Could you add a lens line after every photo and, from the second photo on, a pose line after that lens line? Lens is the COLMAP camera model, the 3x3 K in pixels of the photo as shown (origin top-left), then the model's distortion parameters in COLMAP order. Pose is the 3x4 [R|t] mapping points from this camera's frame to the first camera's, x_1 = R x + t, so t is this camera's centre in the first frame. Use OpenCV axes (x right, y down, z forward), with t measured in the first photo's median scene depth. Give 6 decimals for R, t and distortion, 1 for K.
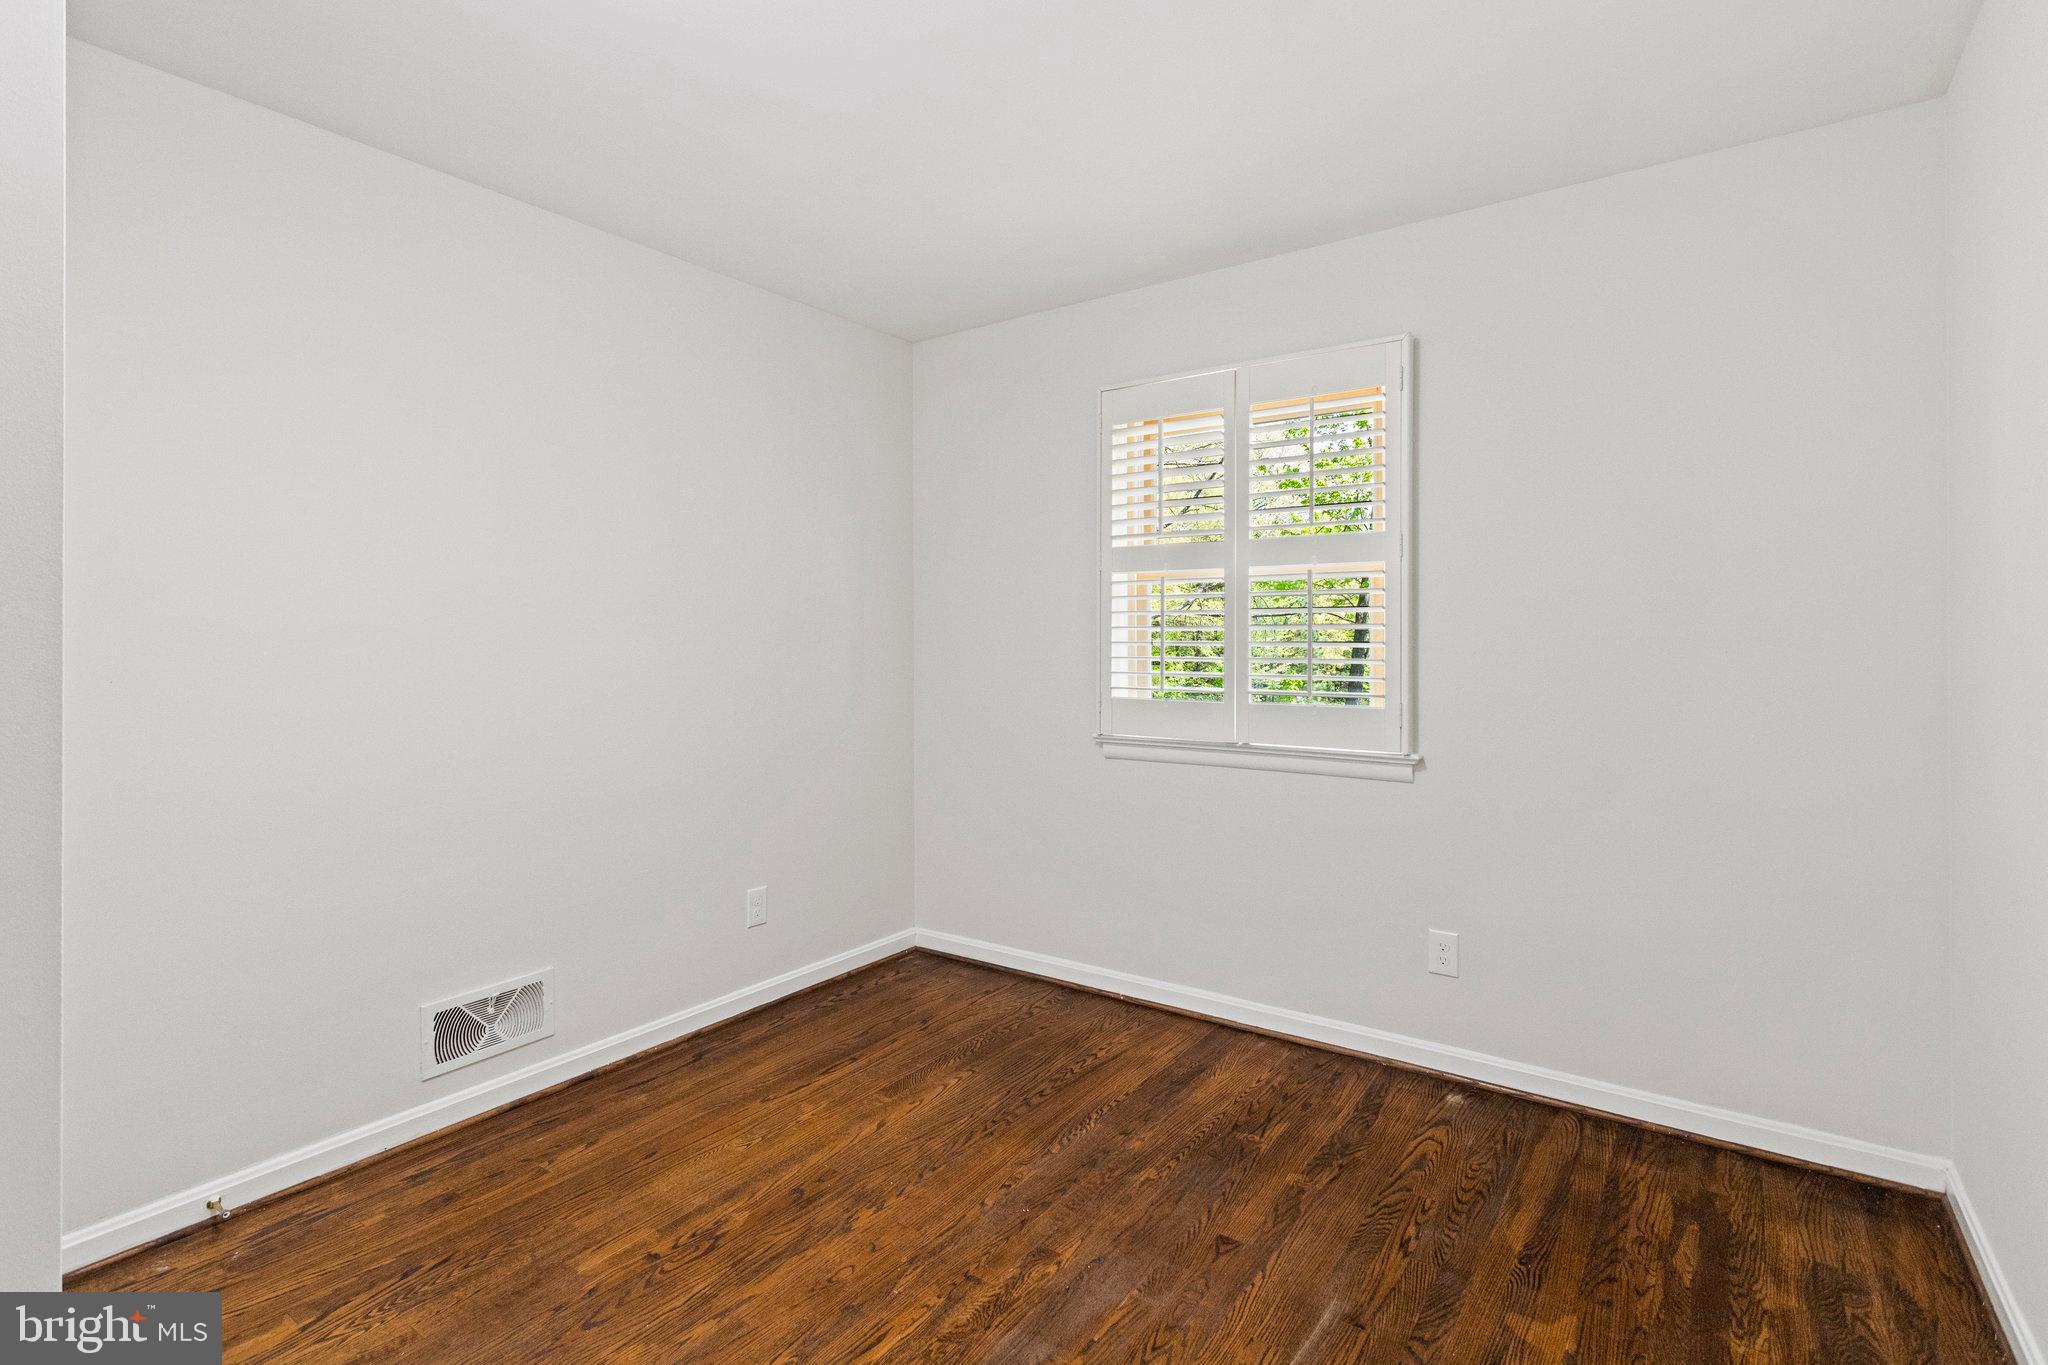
lens RADIAL K [[971.5, 0, 1026.3], [0, 971.5, 670.6], [0, 0, 1]] dist [0.006678, -0.000473]
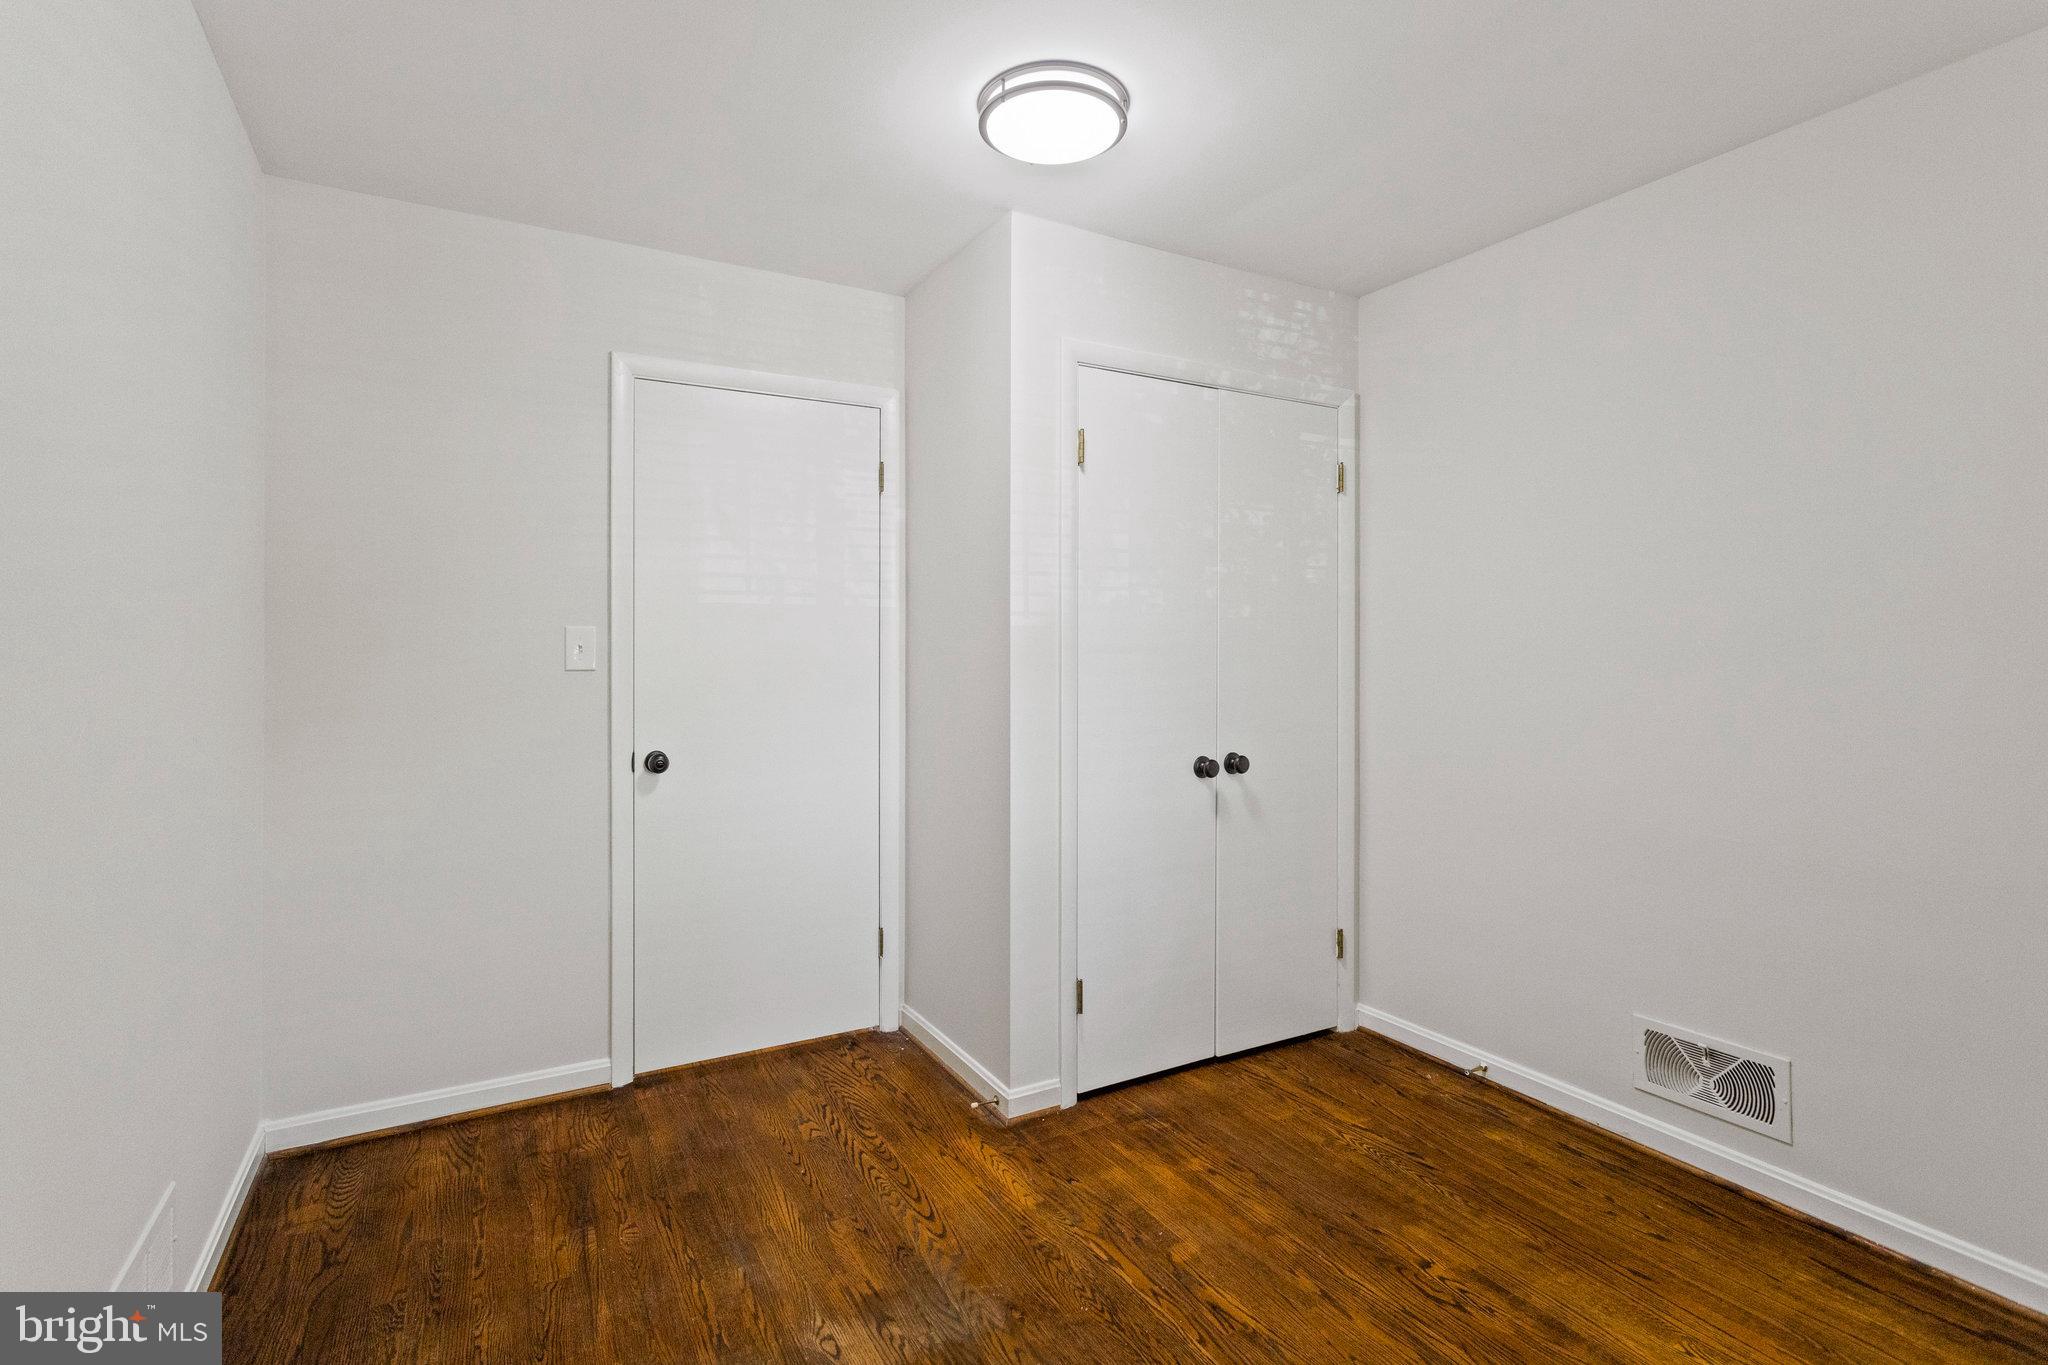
lens RADIAL K [[971.5, 0, 1025.7], [0, 971.5, 671.8], [0, 0, 1]] dist [0.006678, -0.000473]
pose [[-0.423453, 0.016844, -0.905761, 0.609828], [-0.029413, 0.999044, 0.032330, -0.030874], [0.905440, 0.040331, -0.422553, 0.892485]]
